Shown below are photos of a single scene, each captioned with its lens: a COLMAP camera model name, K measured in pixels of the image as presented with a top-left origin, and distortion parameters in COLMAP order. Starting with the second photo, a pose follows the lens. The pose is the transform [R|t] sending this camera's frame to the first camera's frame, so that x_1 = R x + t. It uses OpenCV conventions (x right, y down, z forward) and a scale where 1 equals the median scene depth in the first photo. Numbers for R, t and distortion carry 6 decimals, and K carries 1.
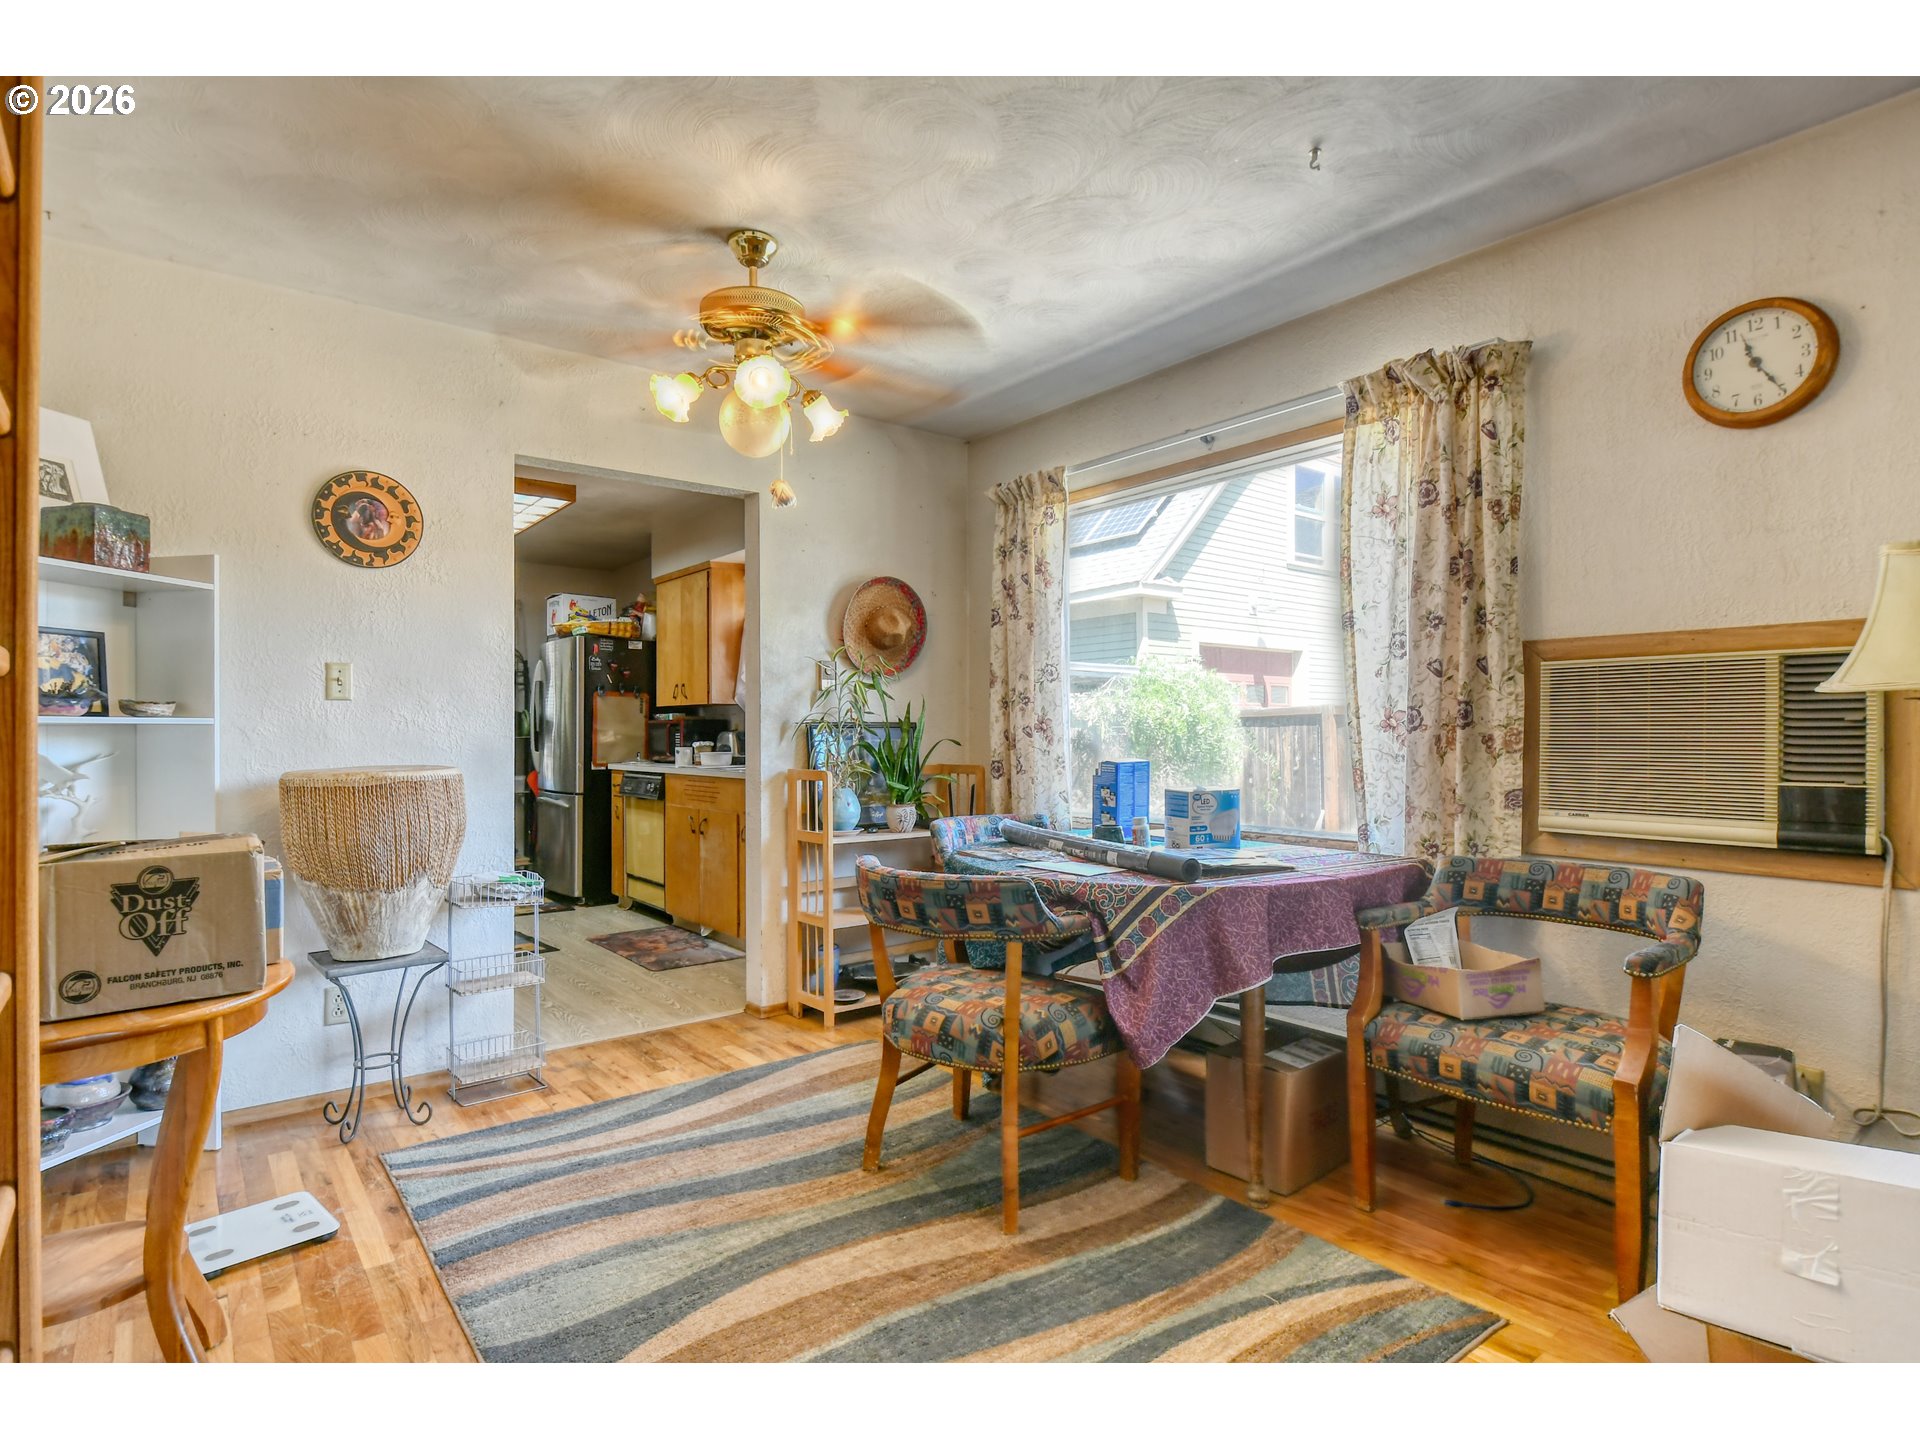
lens RADIAL K [[1011.0, 0, 957.7], [0, 1011.0, 730.6], [0, 0, 1]] dist [0.006539, -0.000246]
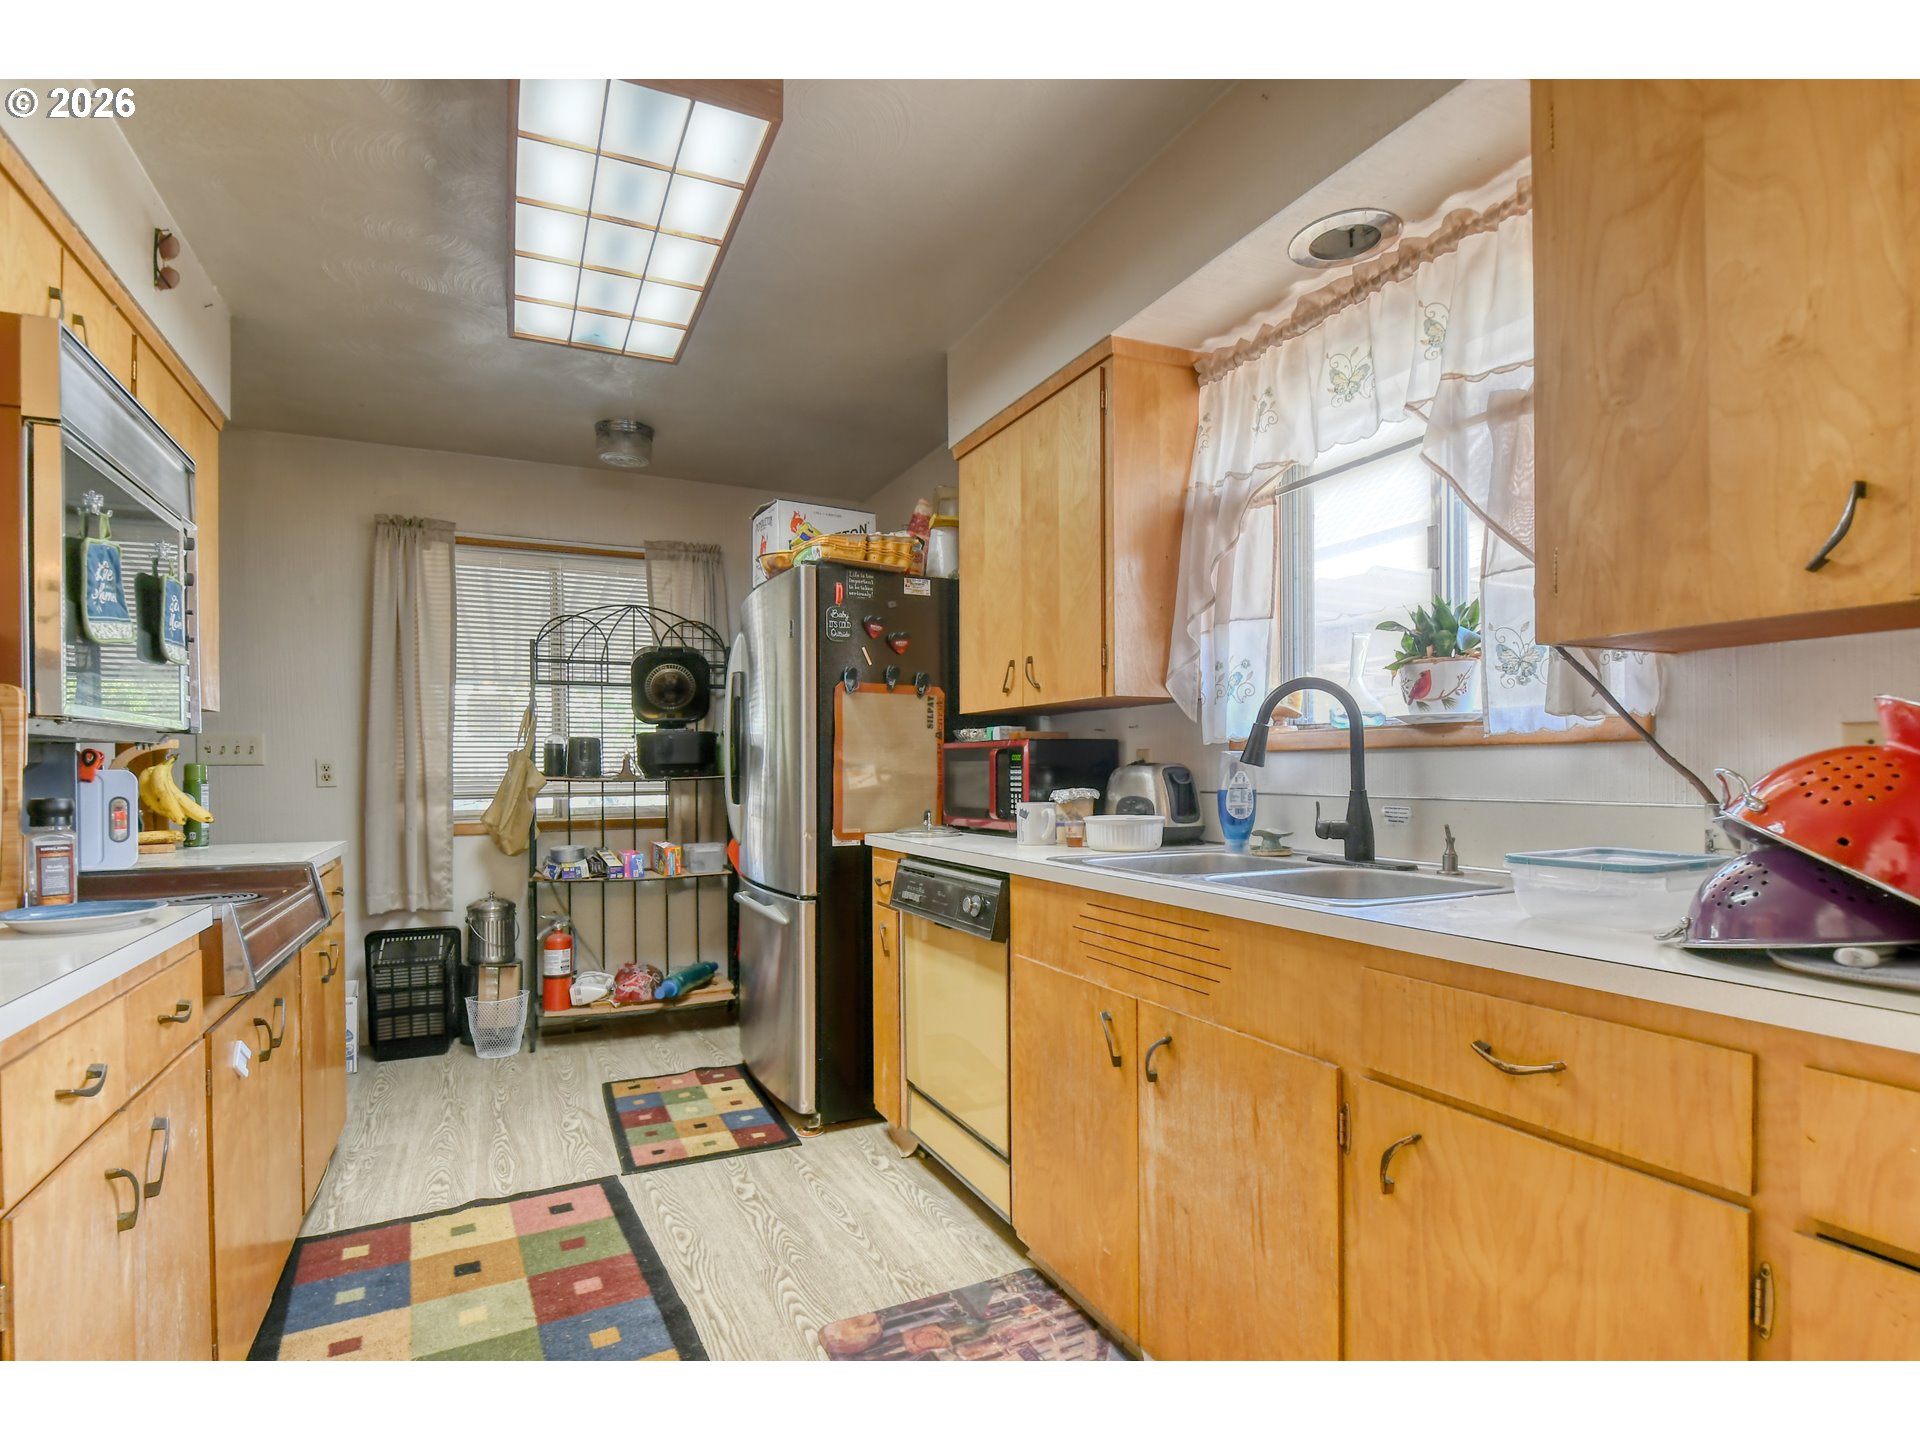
lens RADIAL K [[975.2, 0, 960.7], [0, 975.2, 779.5], [0, 0, 1]] dist [-0.002373, -0.003107]
pose [[0.976167, 0.000152, -0.217023, -0.318831], [0.003582, 0.999852, 0.016809, -0.000751], [0.216993, -0.017185, 0.976022, 0.886679]]
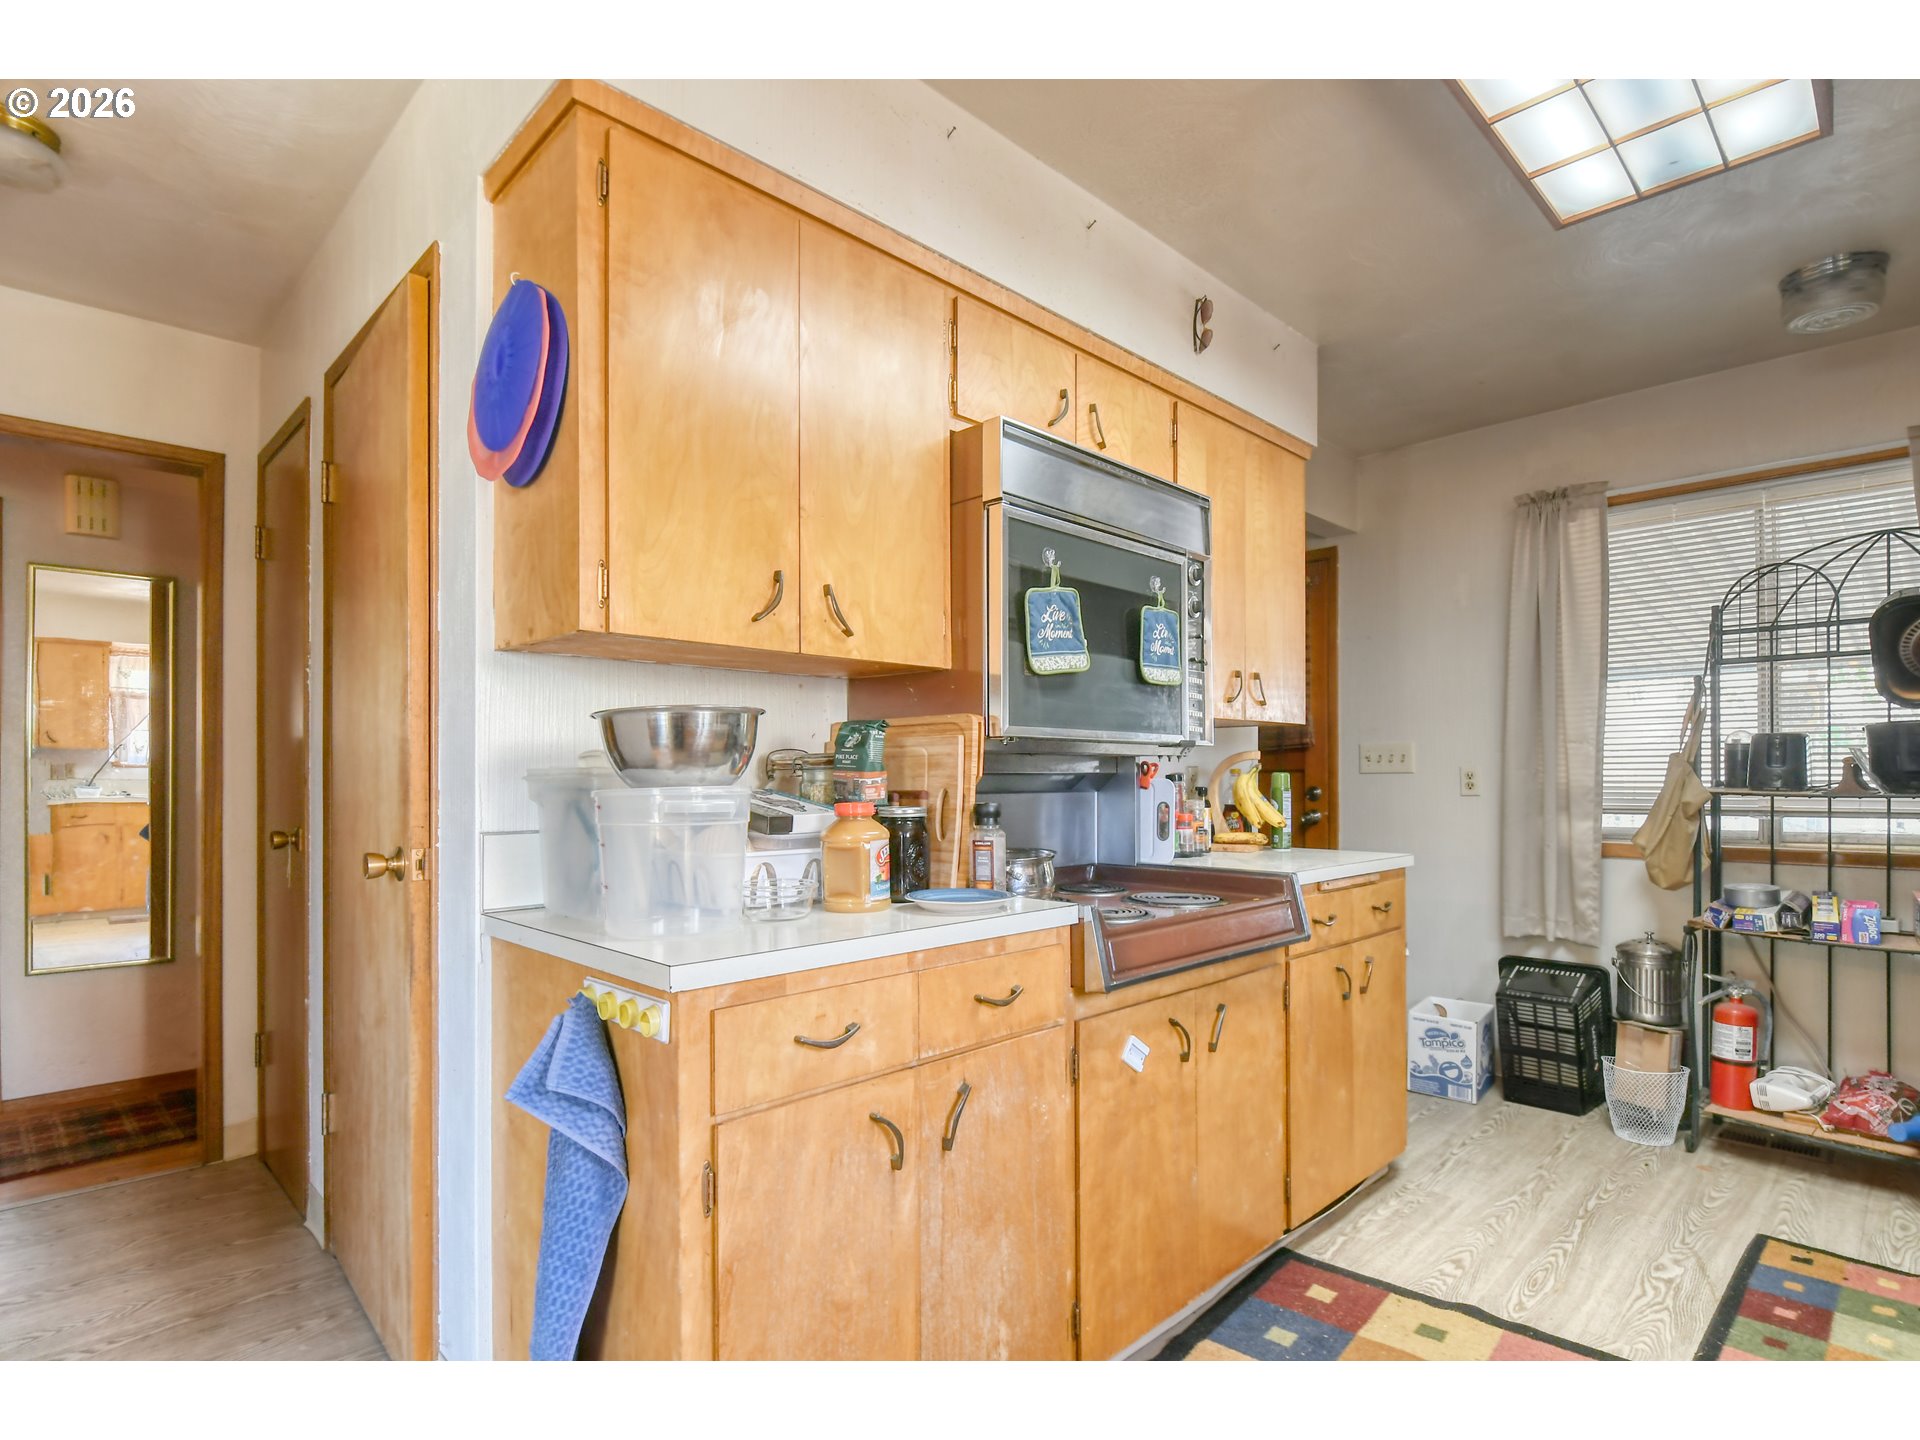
lens RADIAL K [[975.2, 0, 938.7], [0, 975.2, 774.8], [0, 0, 1]] dist [-0.002373, -0.003107]
pose [[0.109298, -0.000953, -0.994009, -0.285499], [0.005798, 0.999983, -0.000322, -0.001550], [0.993992, -0.005728, 0.109302, 1.065362]]
